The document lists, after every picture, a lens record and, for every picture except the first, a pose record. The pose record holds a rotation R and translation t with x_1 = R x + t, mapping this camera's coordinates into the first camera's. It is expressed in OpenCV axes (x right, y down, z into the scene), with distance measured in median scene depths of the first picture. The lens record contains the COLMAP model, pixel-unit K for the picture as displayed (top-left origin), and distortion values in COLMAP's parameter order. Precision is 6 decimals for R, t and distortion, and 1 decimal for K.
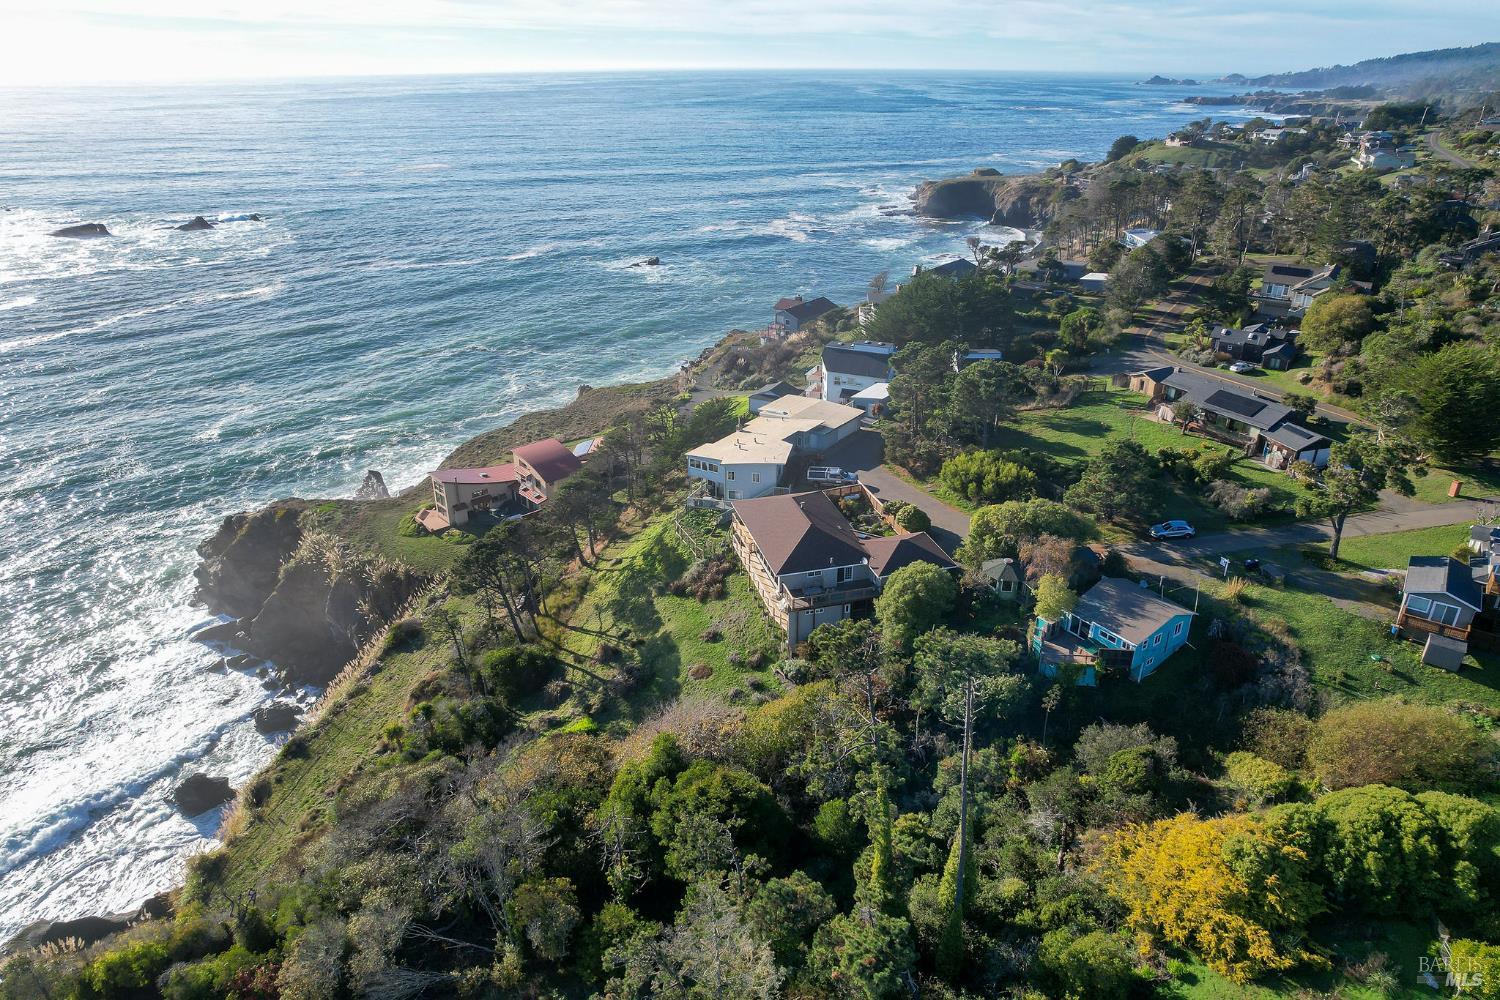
lens RADIAL K [[957.5, 0, 750.0], [0, 957.5, 500.5], [0, 0, 1]] dist [-0.077130, 0.068379]
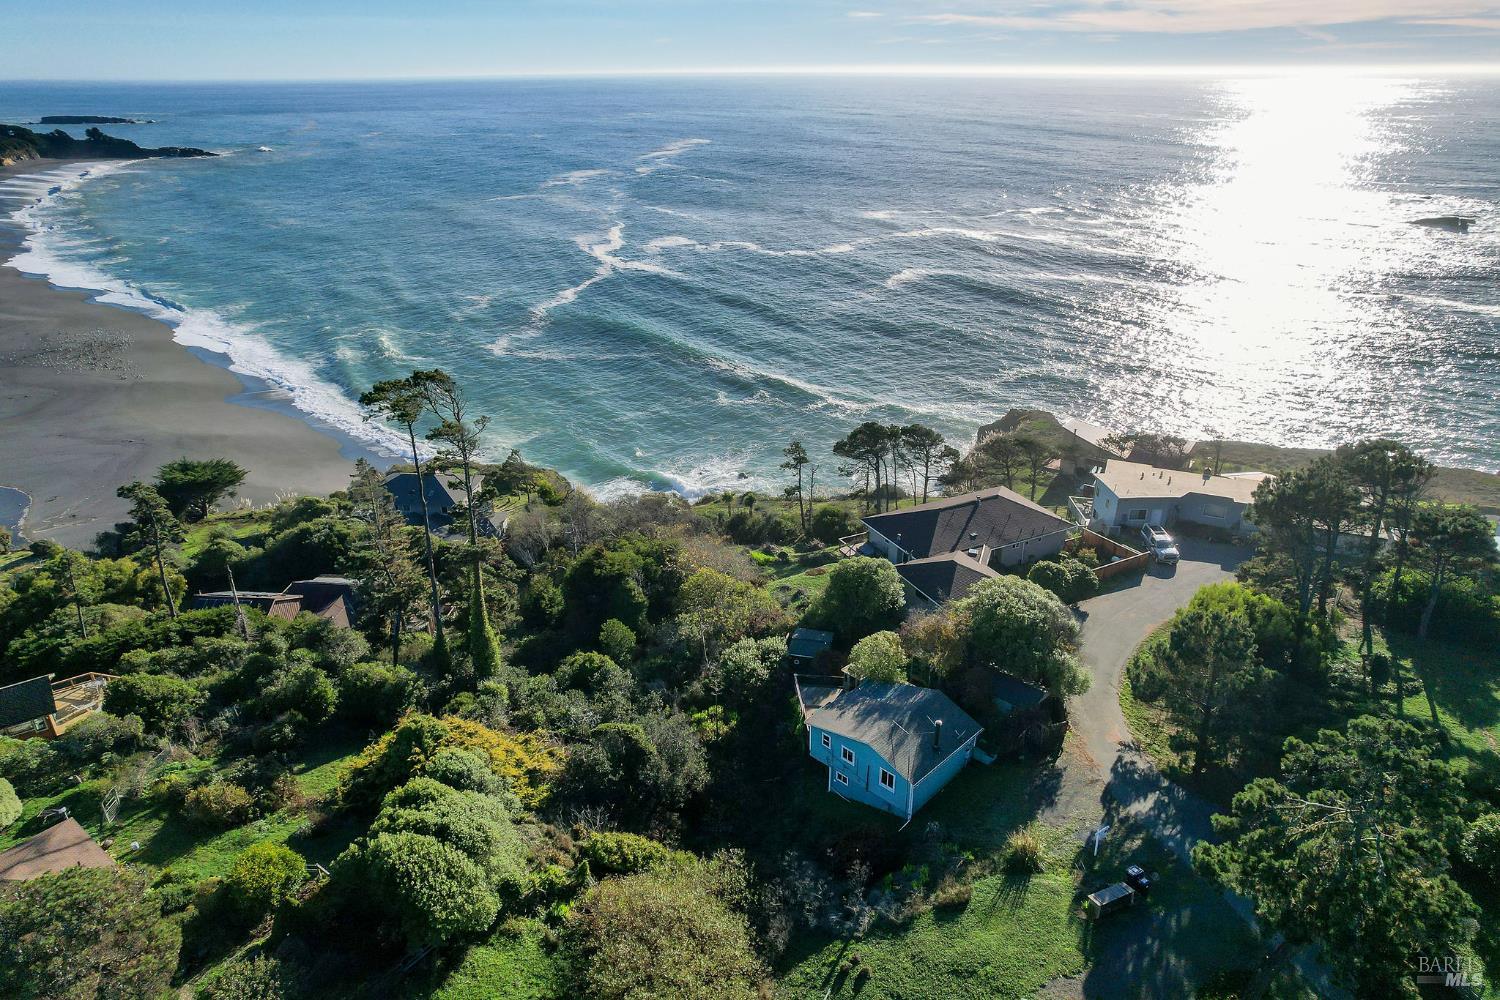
lens RADIAL K [[957.5, 0, 753.1], [0, 957.5, 504.6], [0, 0, 1]] dist [-0.077130, 0.068379]
pose [[0.196048, 0.406247, -0.892485, 0.725056], [-0.407171, 0.861701, 0.302793, -0.156049], [0.892063, 0.304032, 0.334347, 0.455947]]
